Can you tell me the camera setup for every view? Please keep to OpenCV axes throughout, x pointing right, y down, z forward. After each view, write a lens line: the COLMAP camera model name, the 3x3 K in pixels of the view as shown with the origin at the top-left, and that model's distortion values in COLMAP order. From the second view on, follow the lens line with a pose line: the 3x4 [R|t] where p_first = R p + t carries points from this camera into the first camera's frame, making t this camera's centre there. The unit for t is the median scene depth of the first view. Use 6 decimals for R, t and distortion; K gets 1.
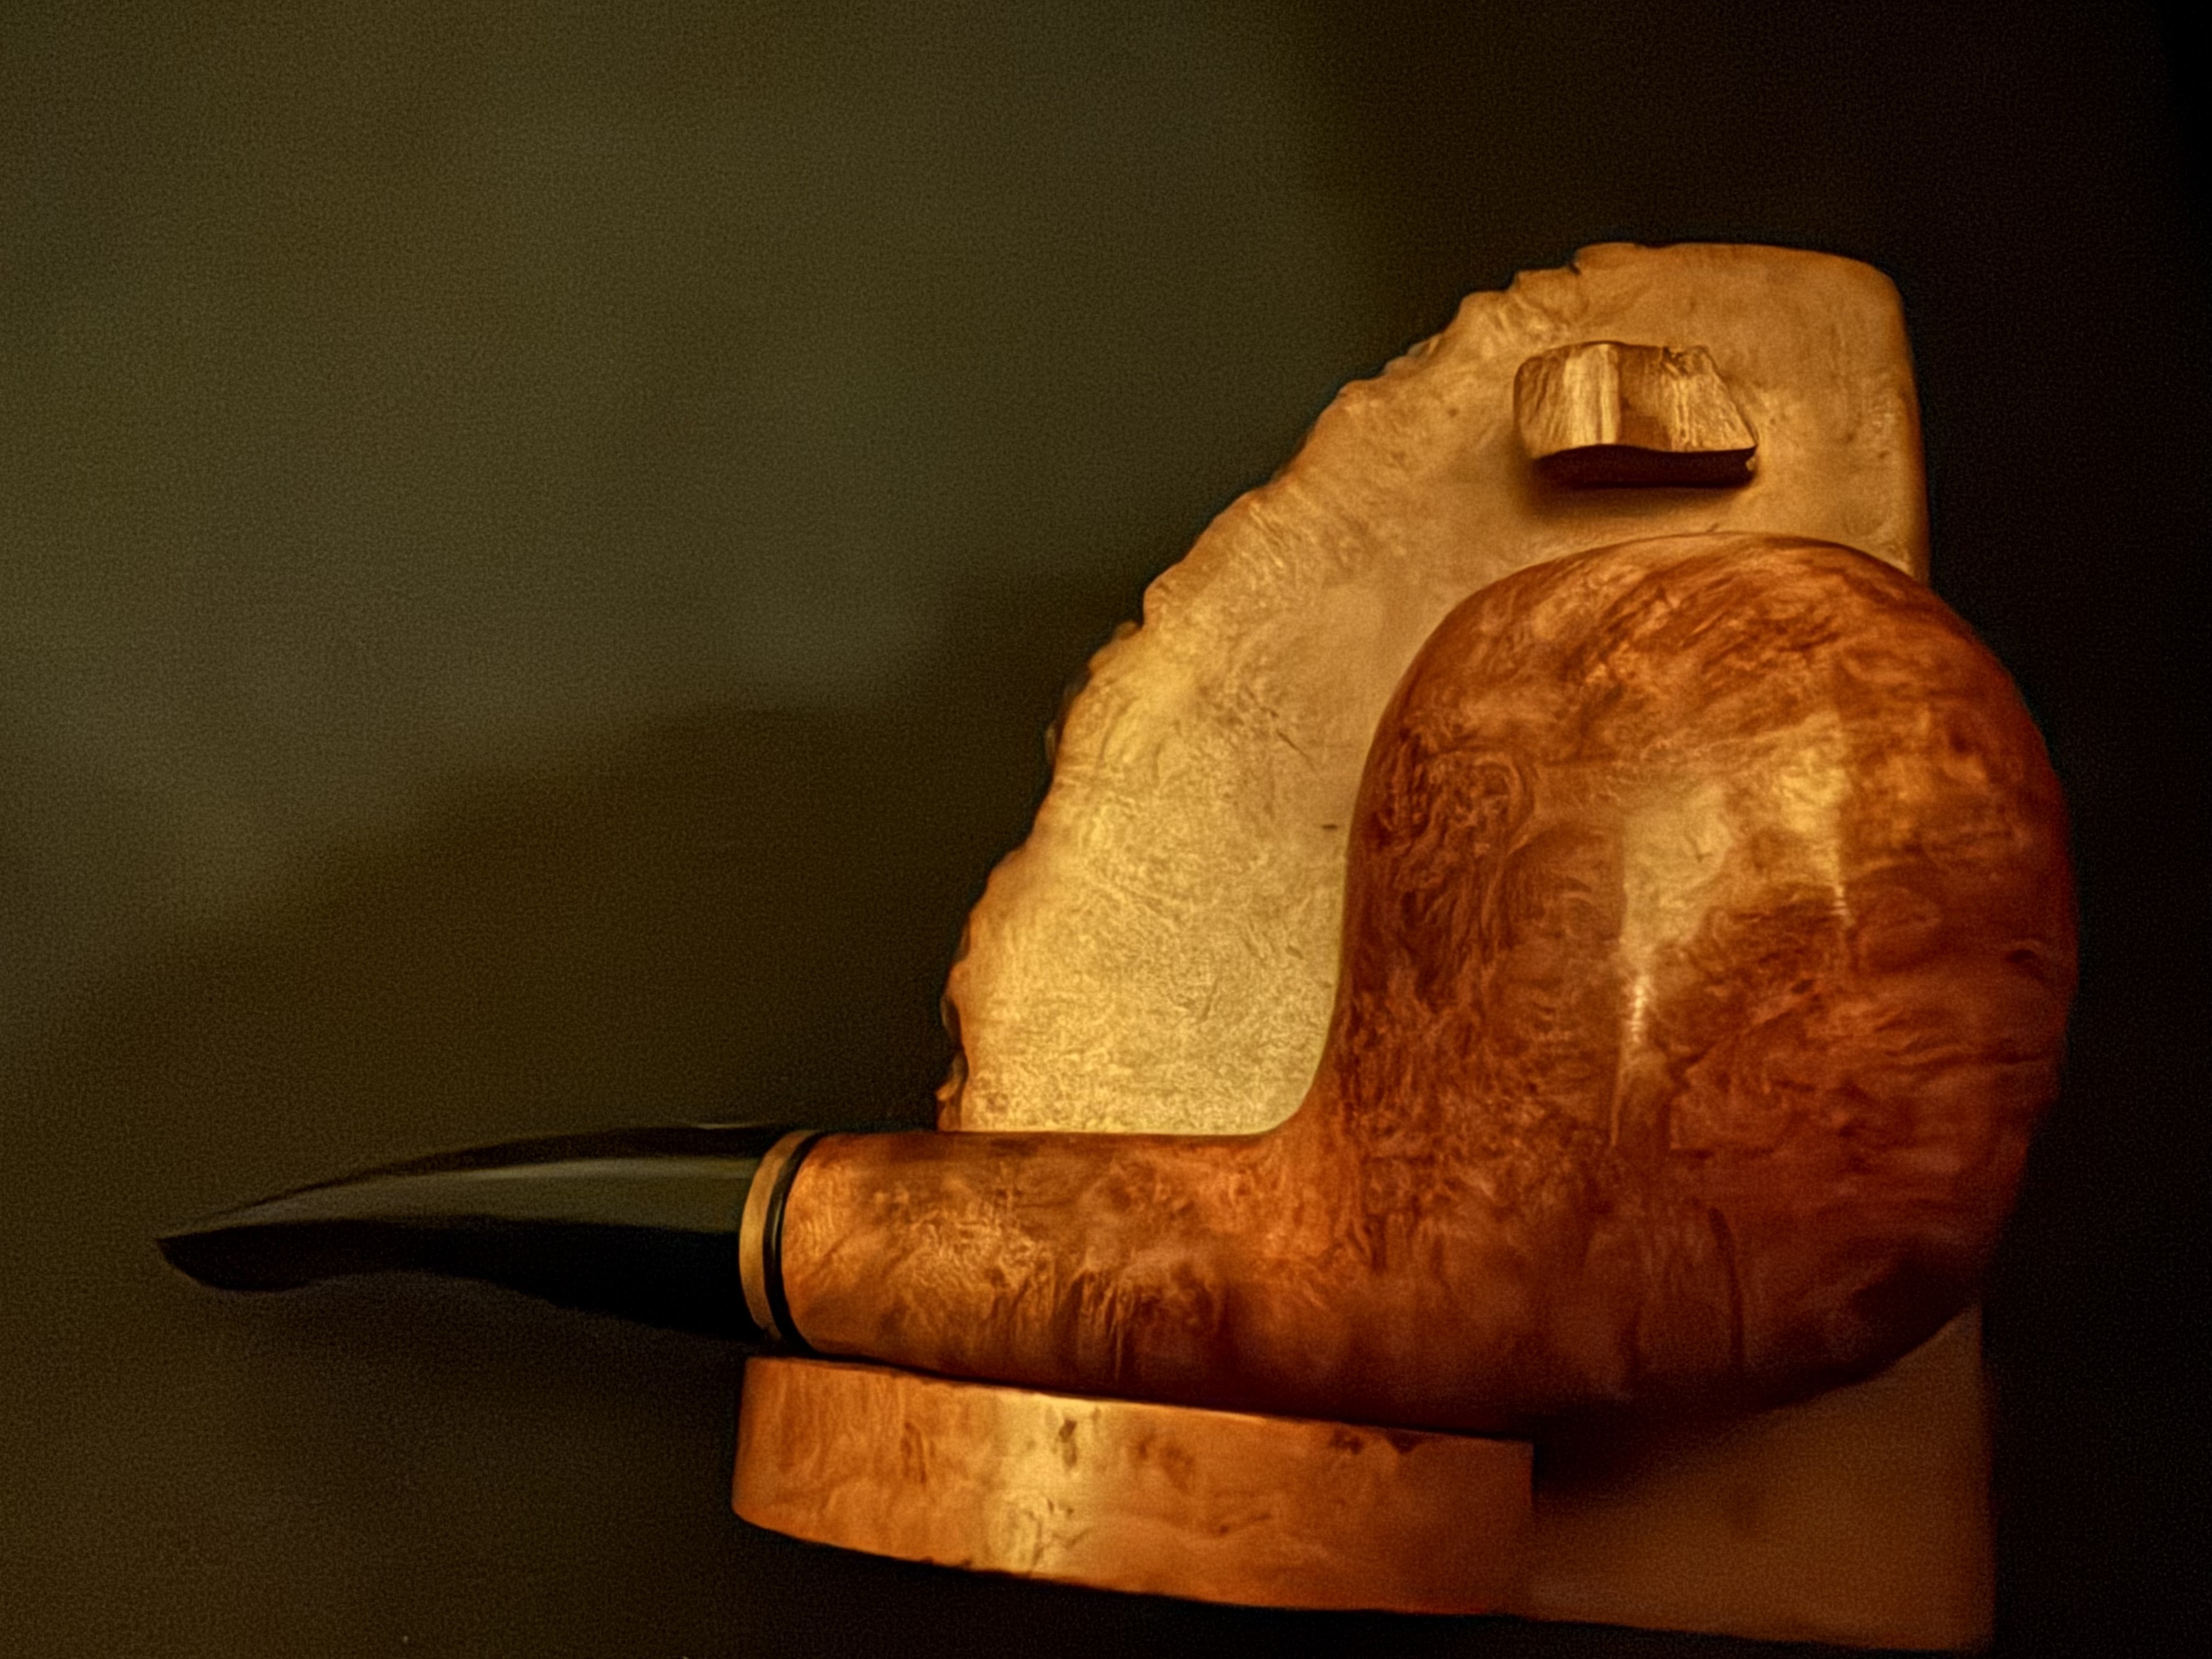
lens RADIAL K [[1956.8, 0, 889.9], [0, 1956.8, 800.7], [0, 0, 1]] dist [0.074224, -0.183708]
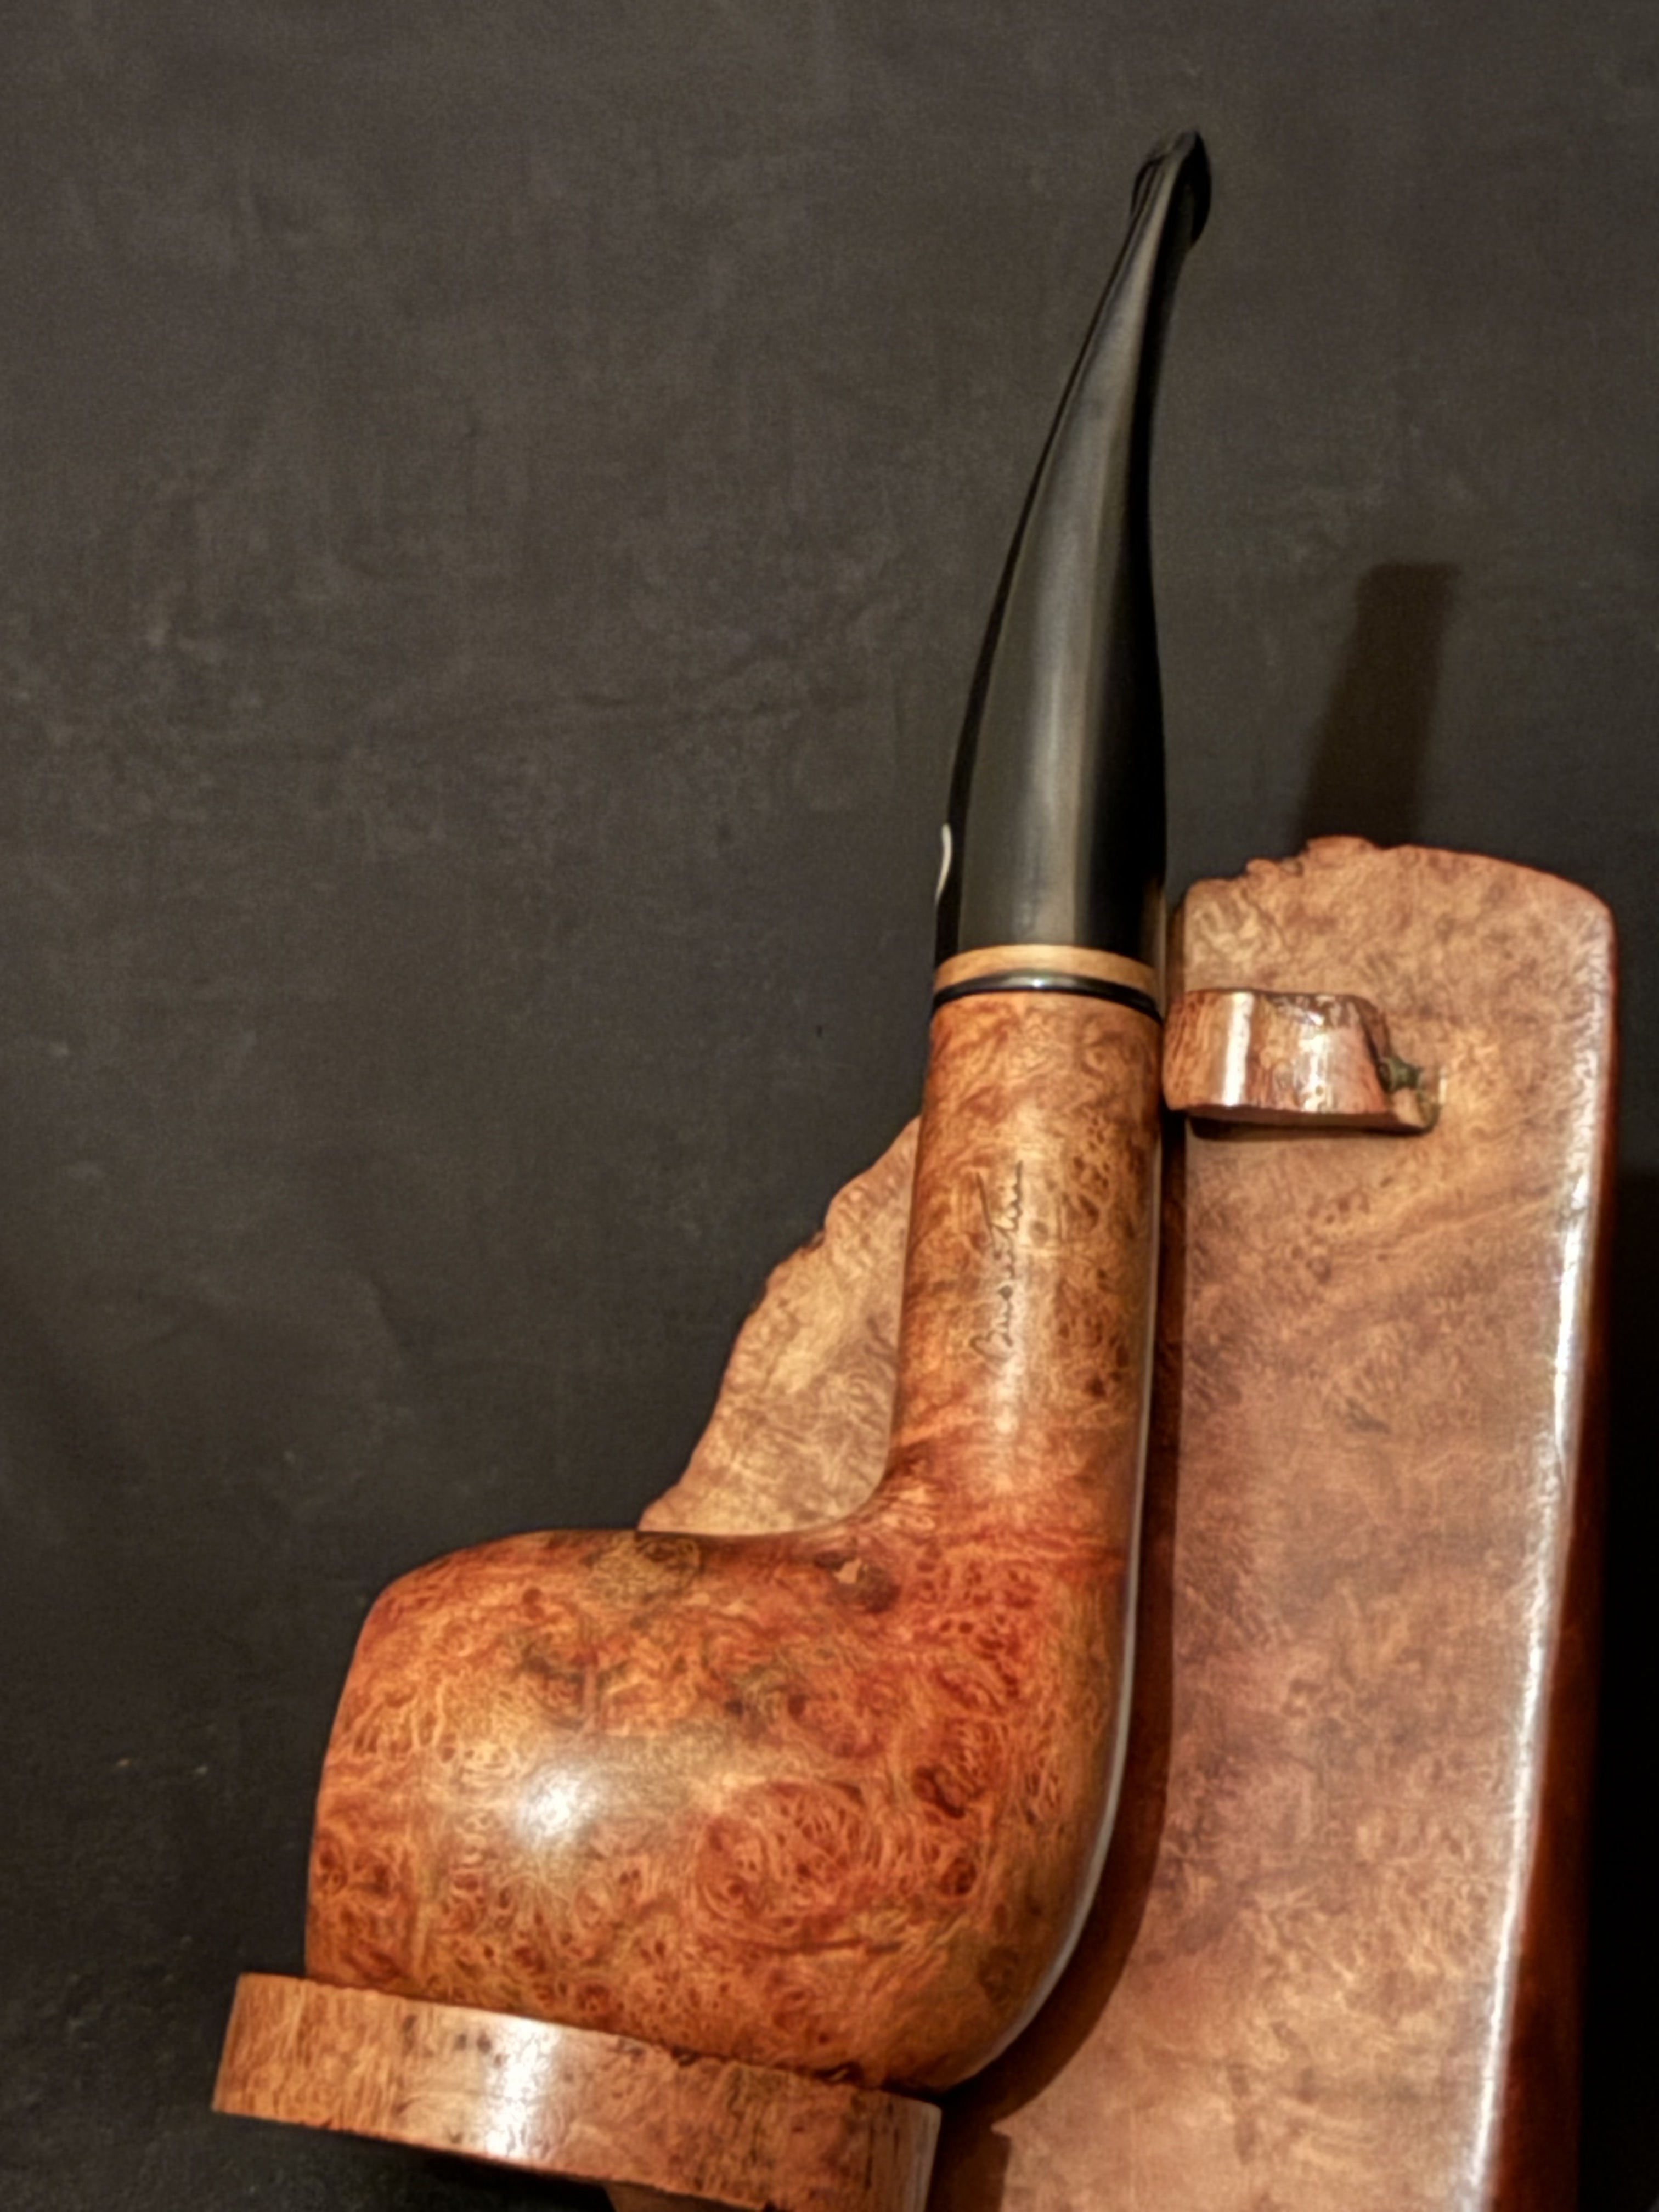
lens RADIAL K [[5430.2, 0, 823.5], [0, 5430.2, 1107.1], [0, 0, 1]] dist [0.074204, 0.000000]
pose [[0.975874, 0.035292, -0.215464, 0.714366], [-0.025545, 0.998528, 0.047856, -0.290634], [0.216835, -0.041197, 0.975339, -1.530519]]
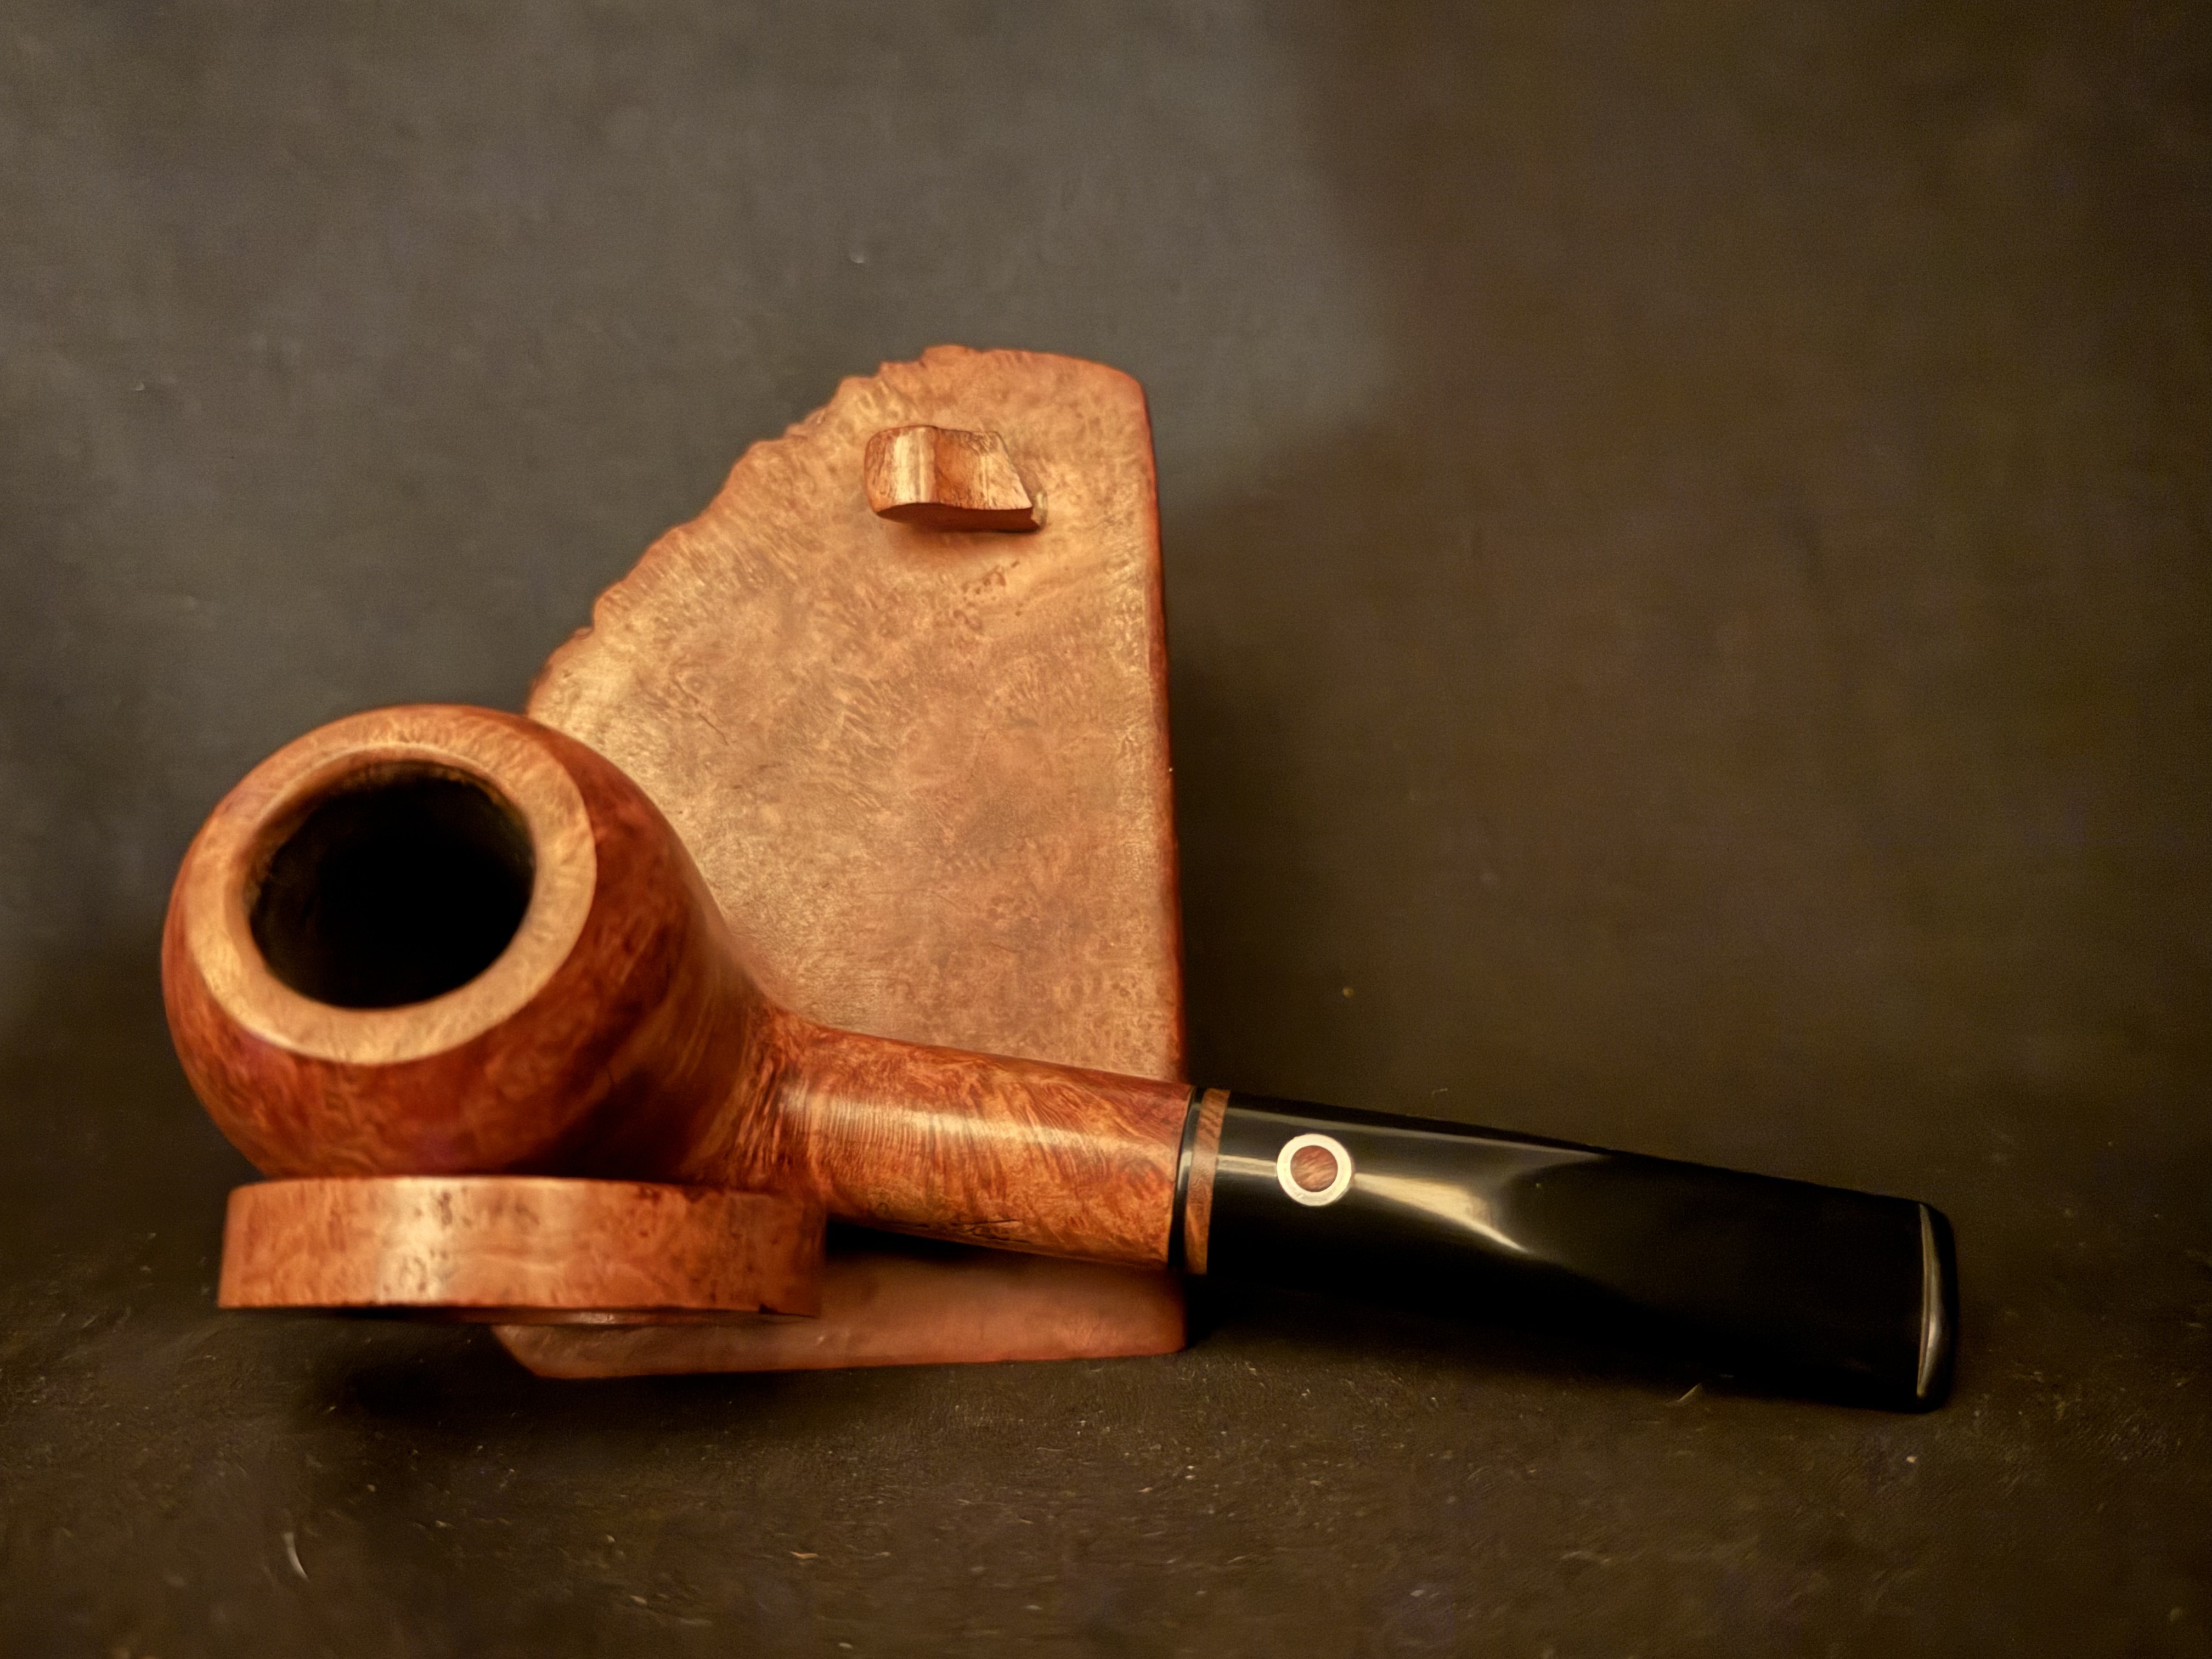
lens RADIAL K [[1956.8, 0, 1137.2], [0, 1956.8, 845.2], [0, 0, 1]] dist [0.074224, -0.183708]
pose [[0.961067, -0.022710, 0.275380, 0.122605], [0.014342, 0.999373, 0.032362, 0.013939], [-0.275942, -0.027152, 0.960791, -0.339033]]
